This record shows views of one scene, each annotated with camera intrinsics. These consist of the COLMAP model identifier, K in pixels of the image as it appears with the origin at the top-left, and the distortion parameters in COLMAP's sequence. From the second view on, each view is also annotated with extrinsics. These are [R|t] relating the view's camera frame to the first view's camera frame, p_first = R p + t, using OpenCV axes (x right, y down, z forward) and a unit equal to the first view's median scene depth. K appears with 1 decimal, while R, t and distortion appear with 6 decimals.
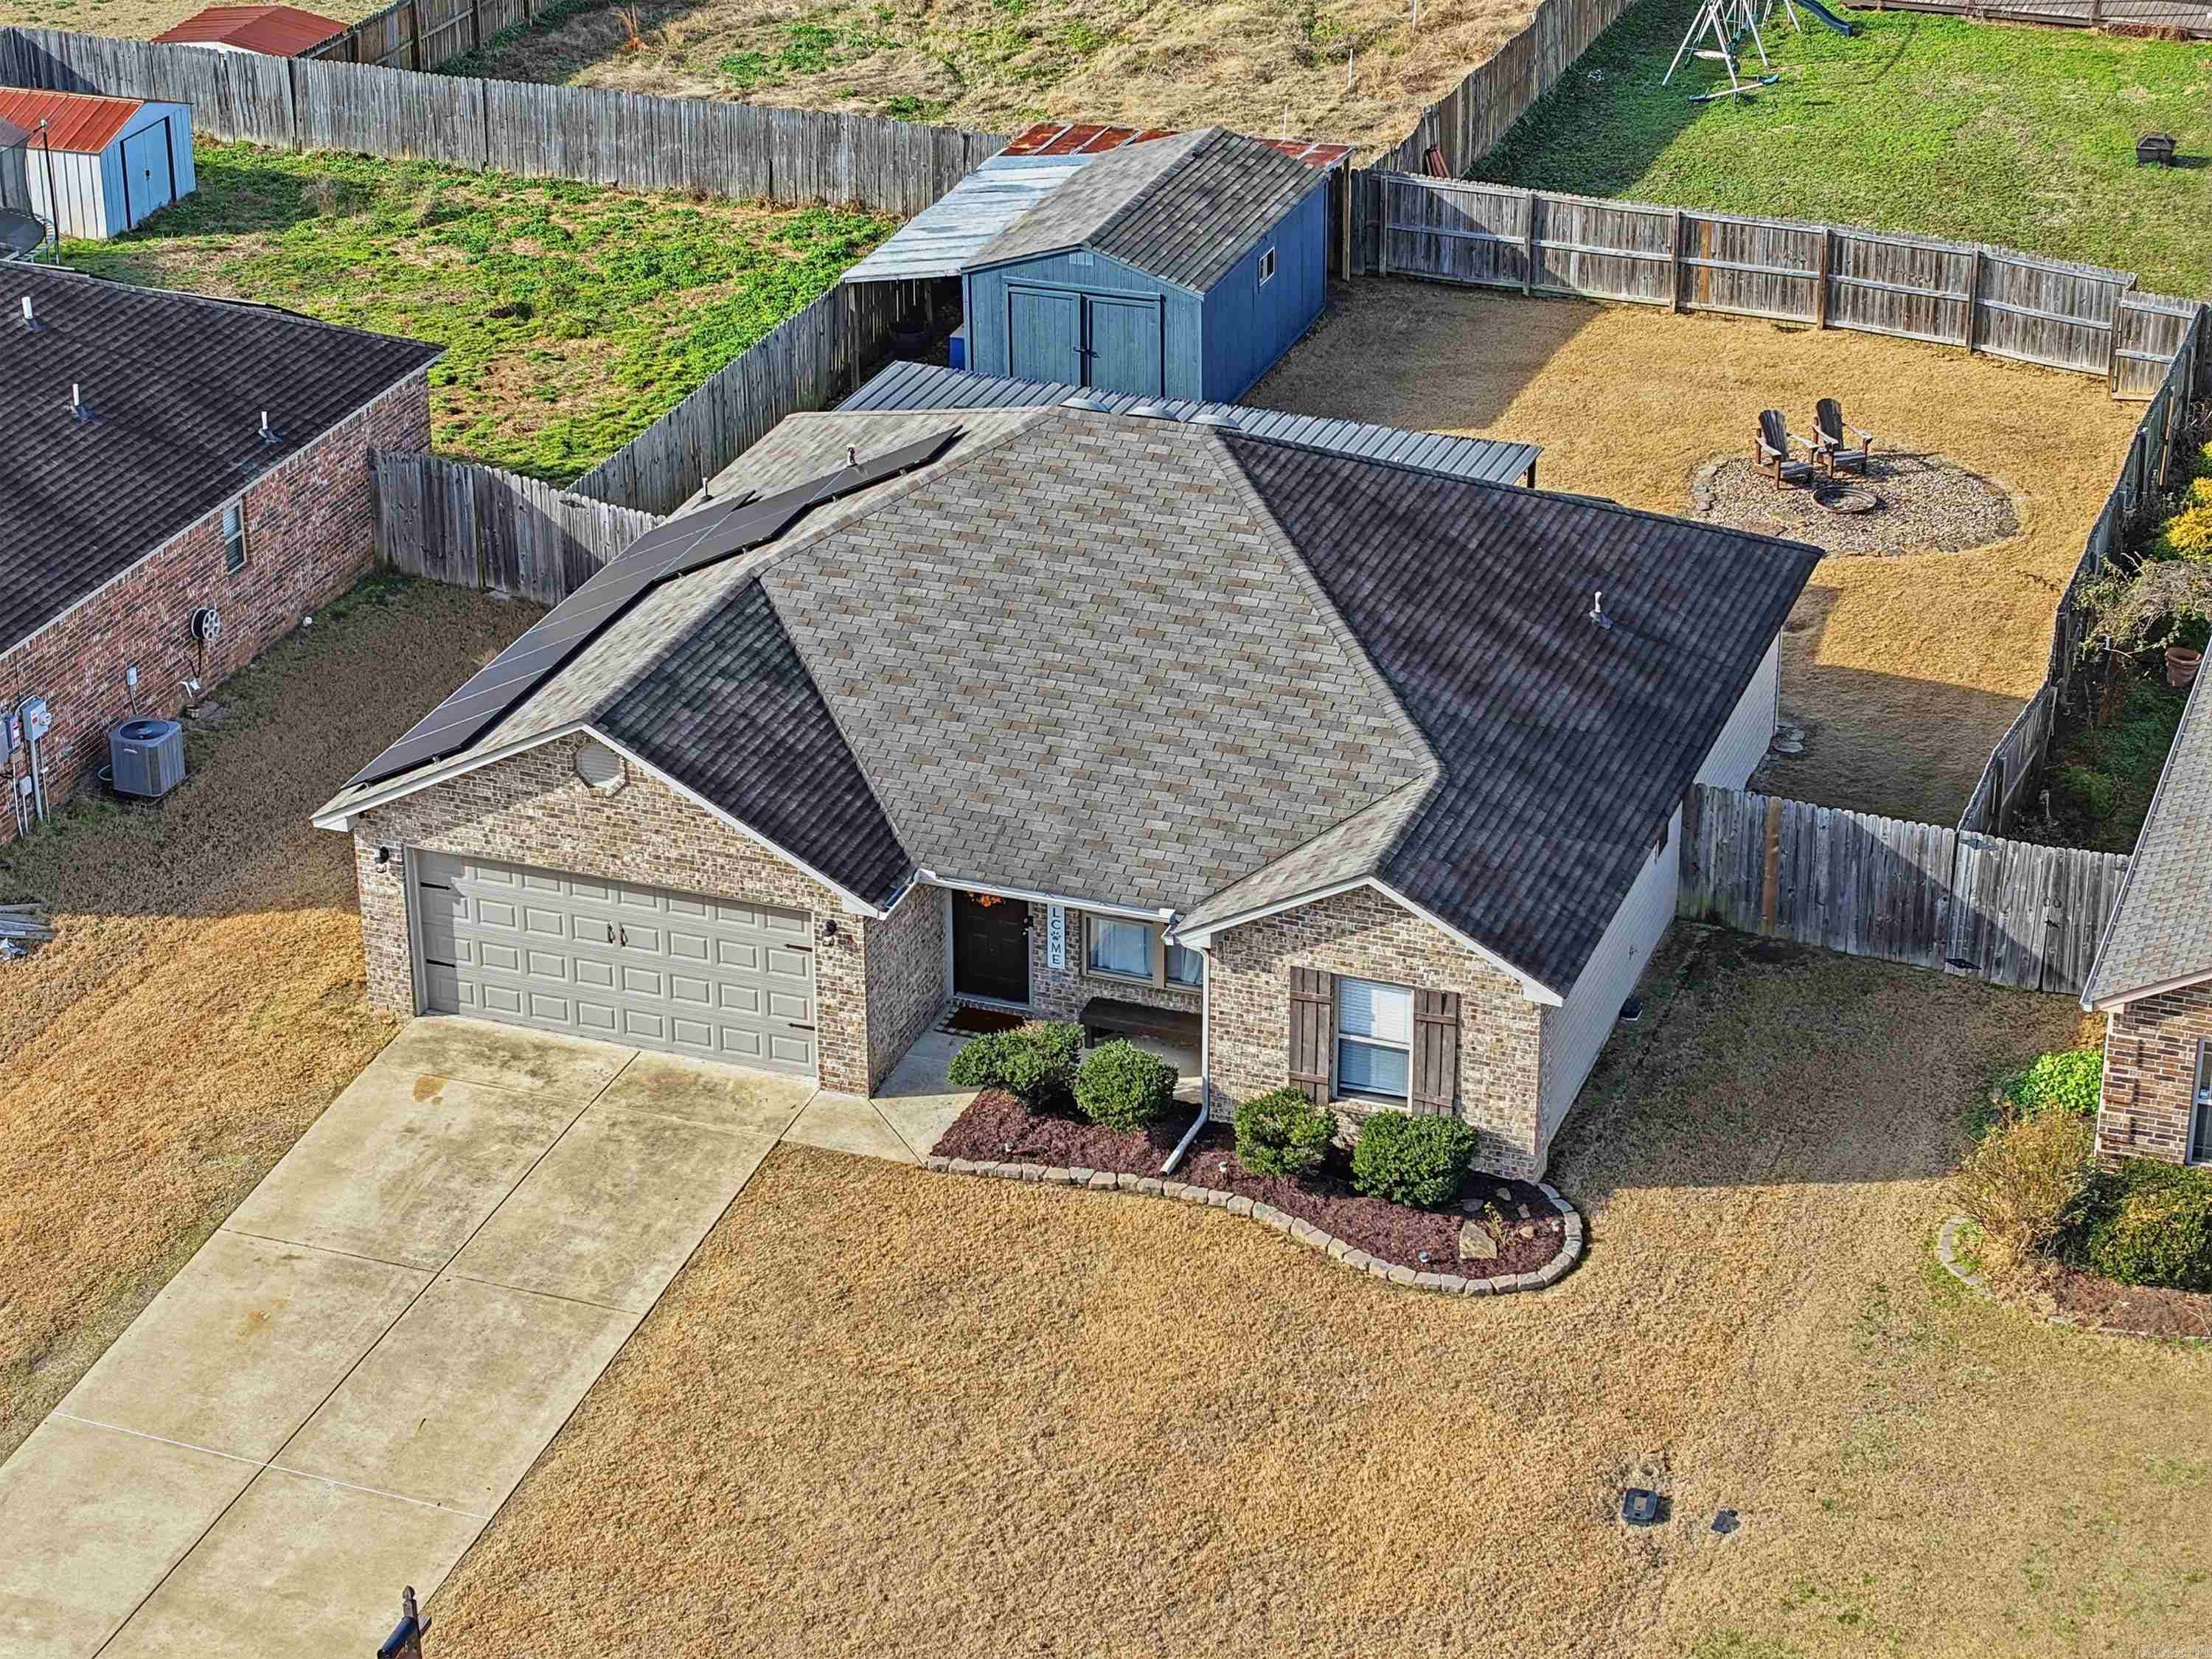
lens RADIAL K [[4707.6, 0, 1106.0], [0, 4707.6, 829.5], [0, 0, 1]] dist [-0.368413, 3.388743]
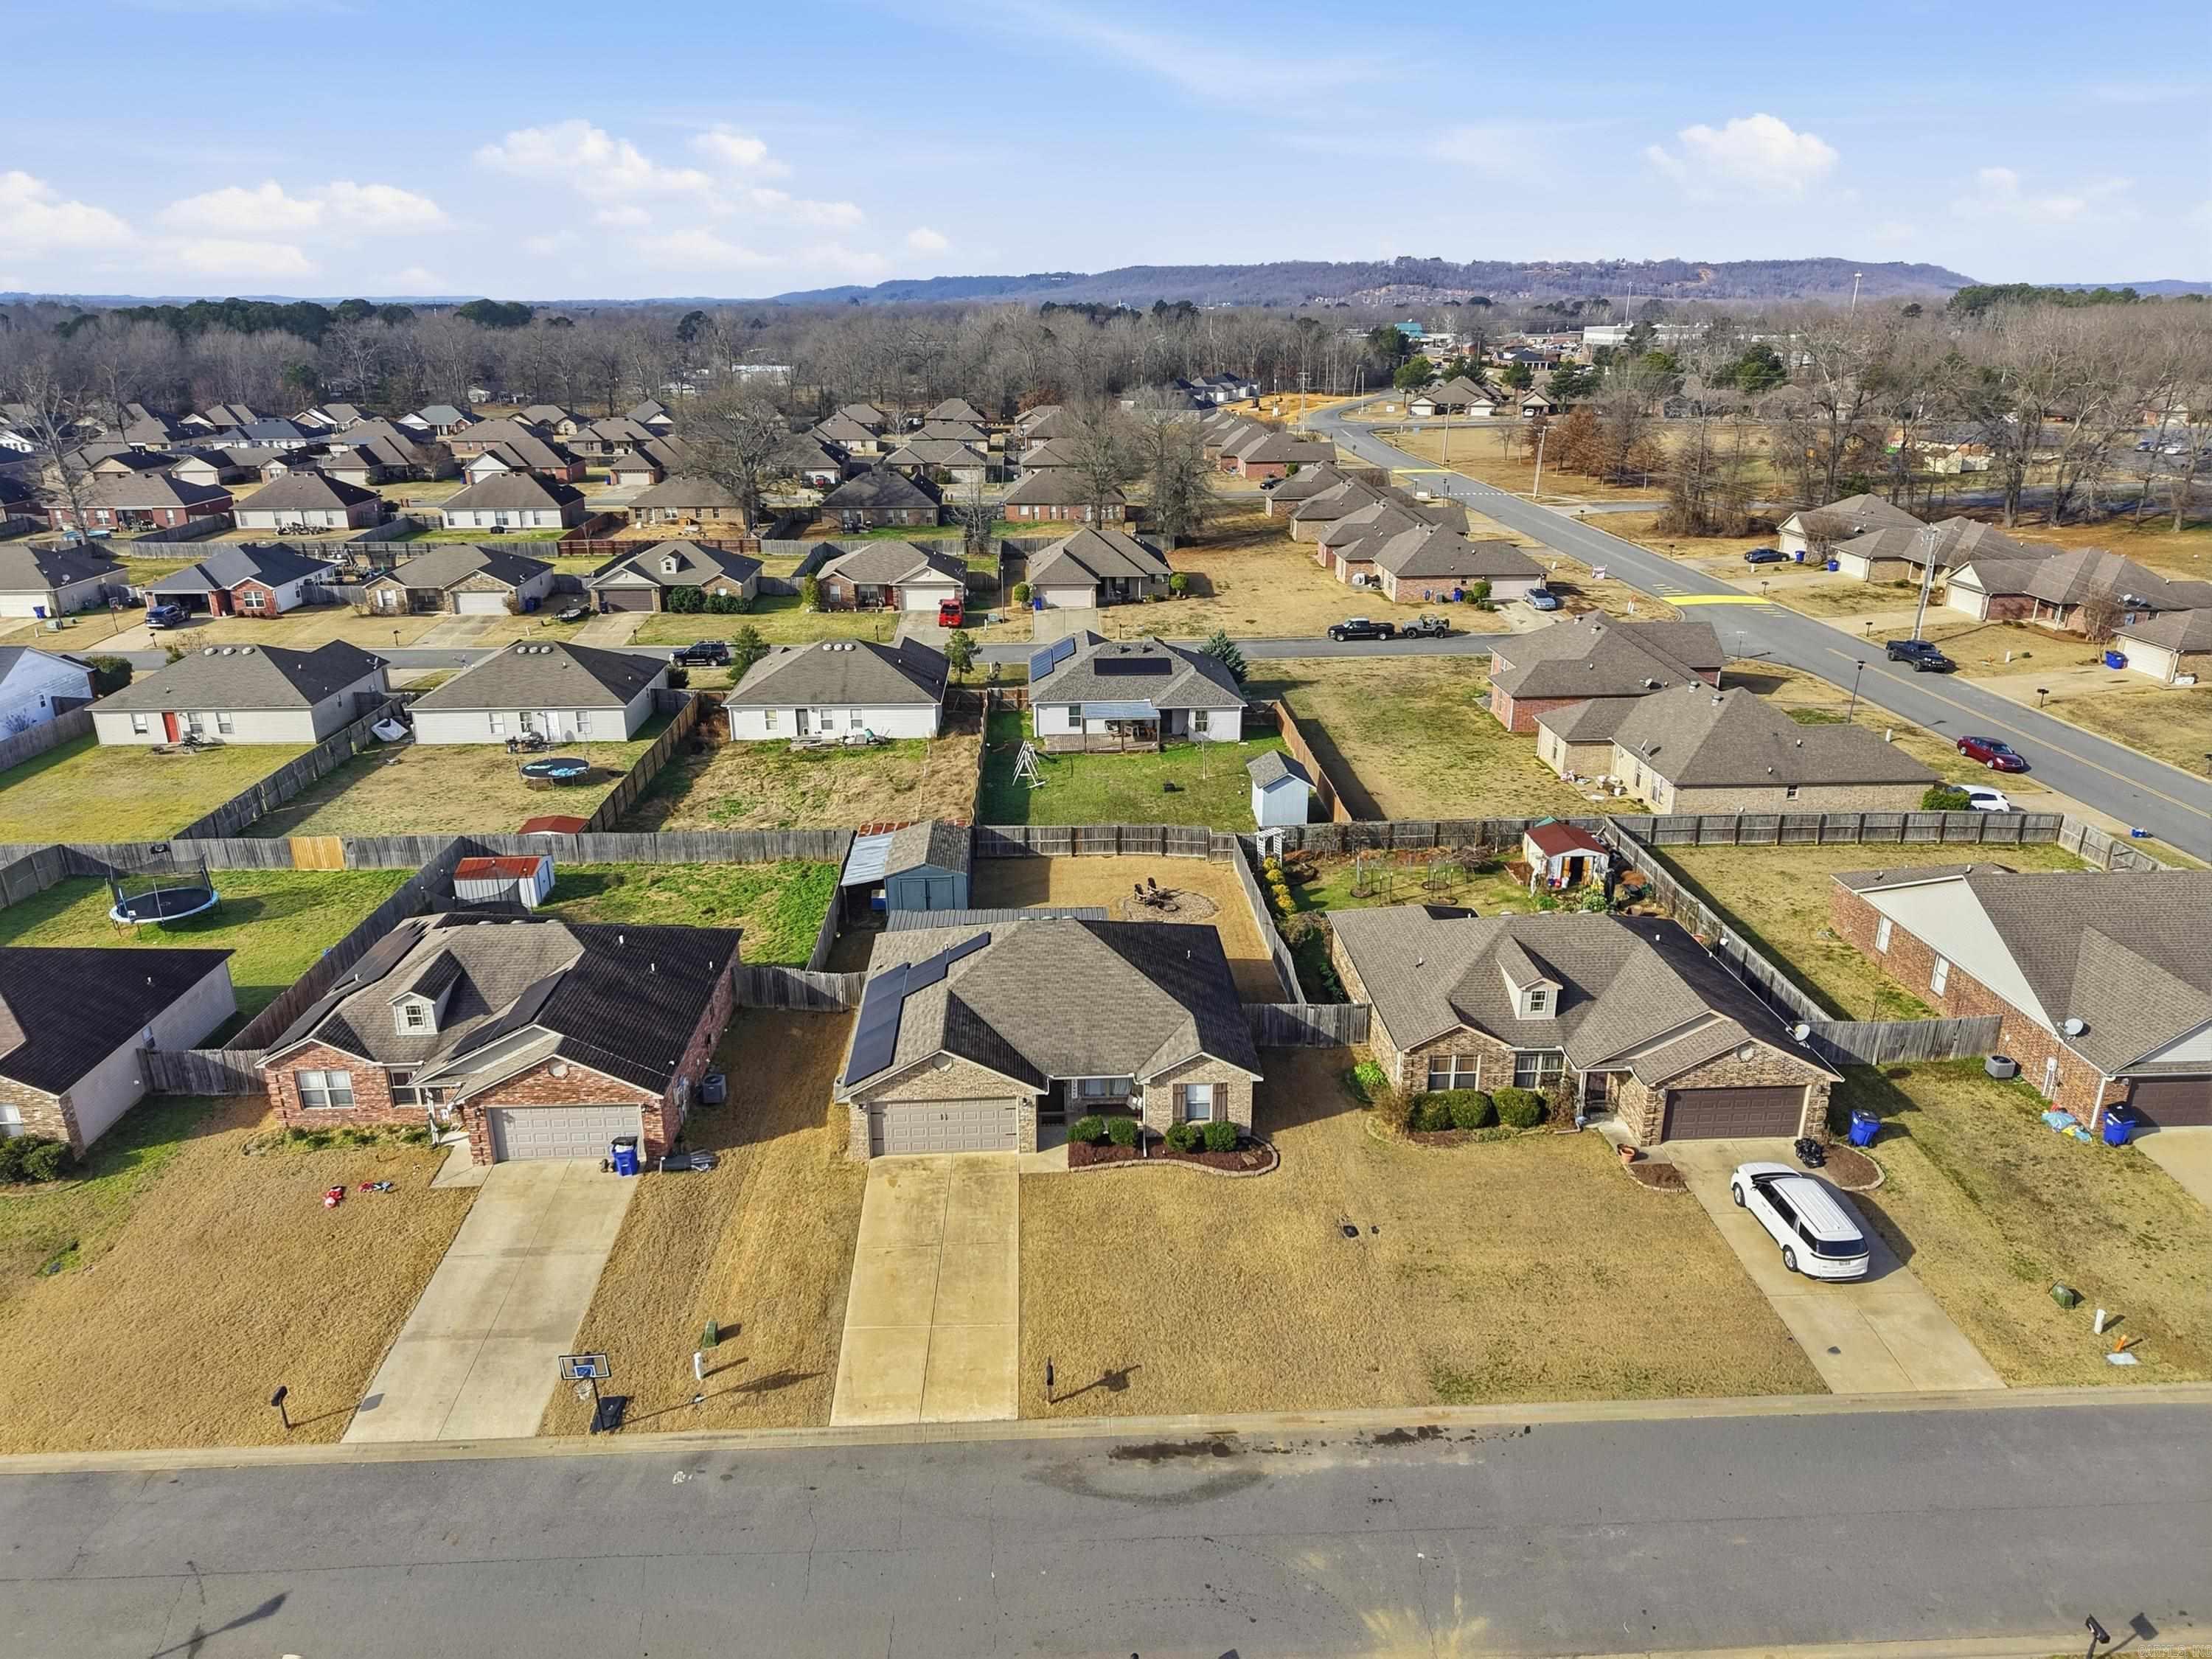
lens RADIAL K [[1464.0, 0, 1106.0], [0, 1464.0, 829.5], [0, 0, 1]] dist [0.094839, -0.147458]
pose [[0.920209, -0.131365, 0.368725, -0.340087], [0.169348, 0.982889, -0.072461, -0.074996], [-0.352897, 0.129123, 0.926710, 0.058359]]
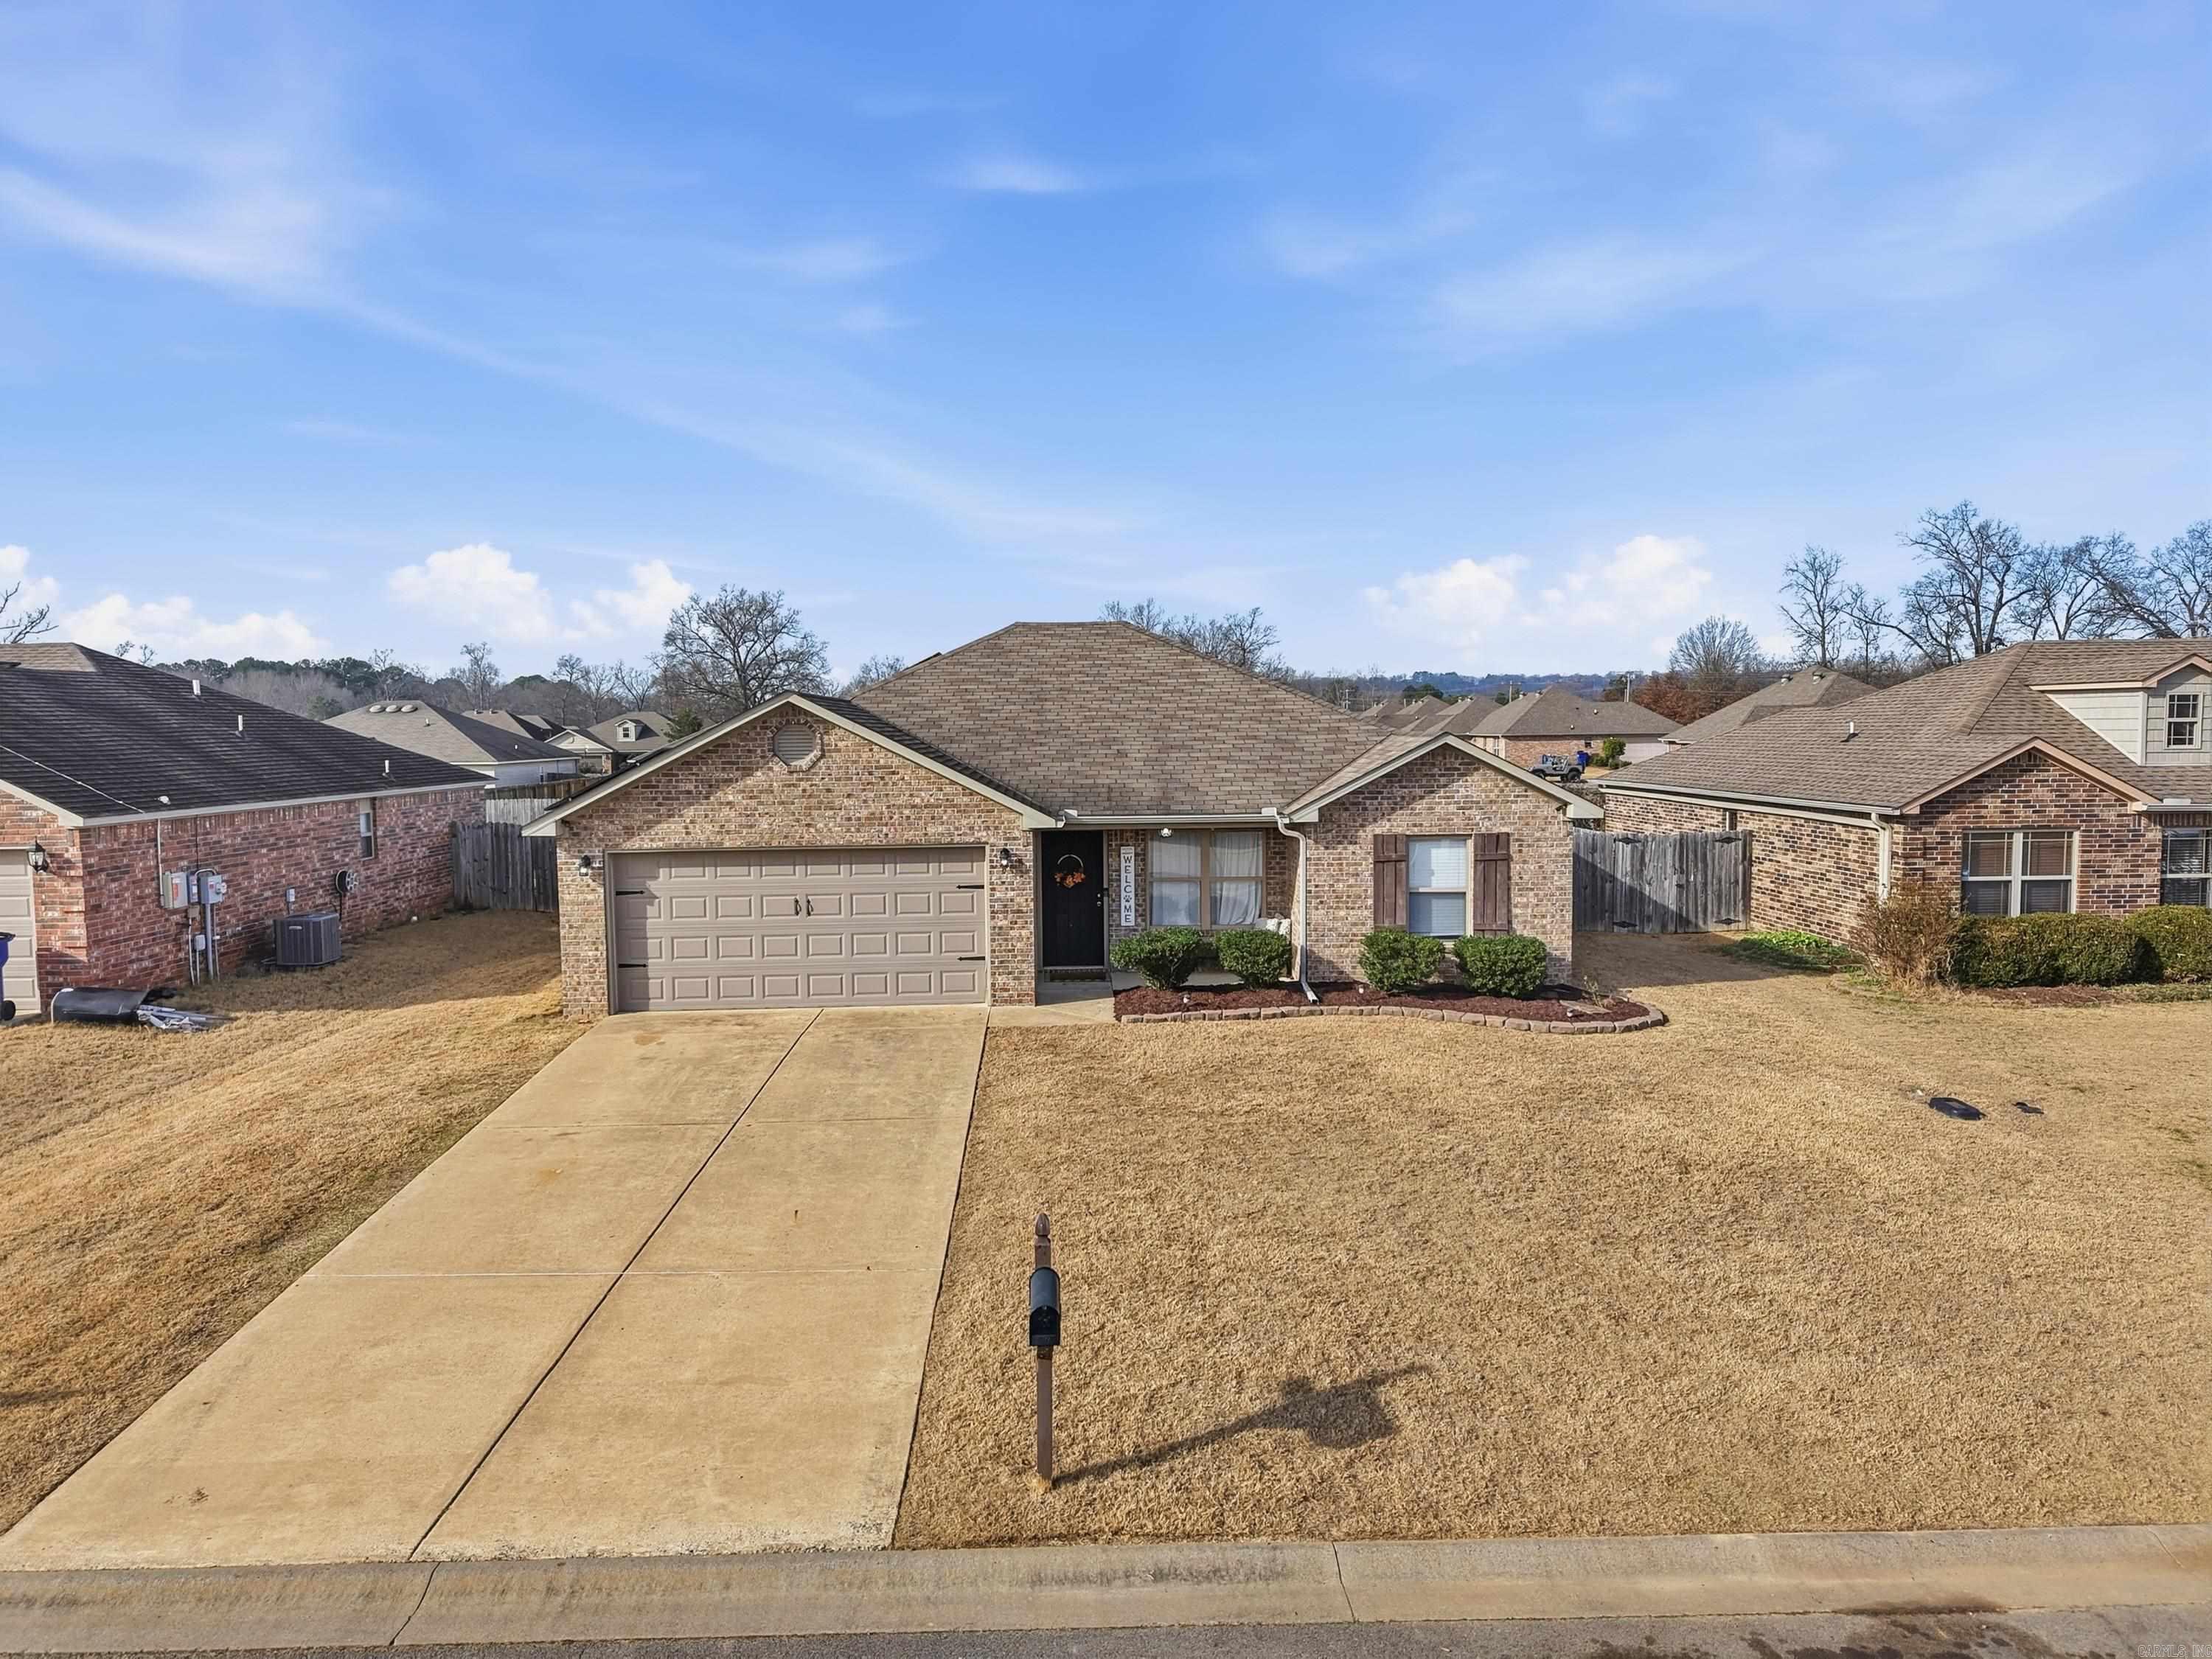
lens RADIAL K [[1464.0, 0, 1106.0], [0, 1464.0, 829.5], [0, 0, 1]] dist [0.094839, -0.147458]
pose [[0.928571, -0.033270, 0.369660, -0.174052], [0.169174, 0.924436, -0.341758, 0.149253], [-0.330356, 0.379883, 0.864033, 0.650639]]
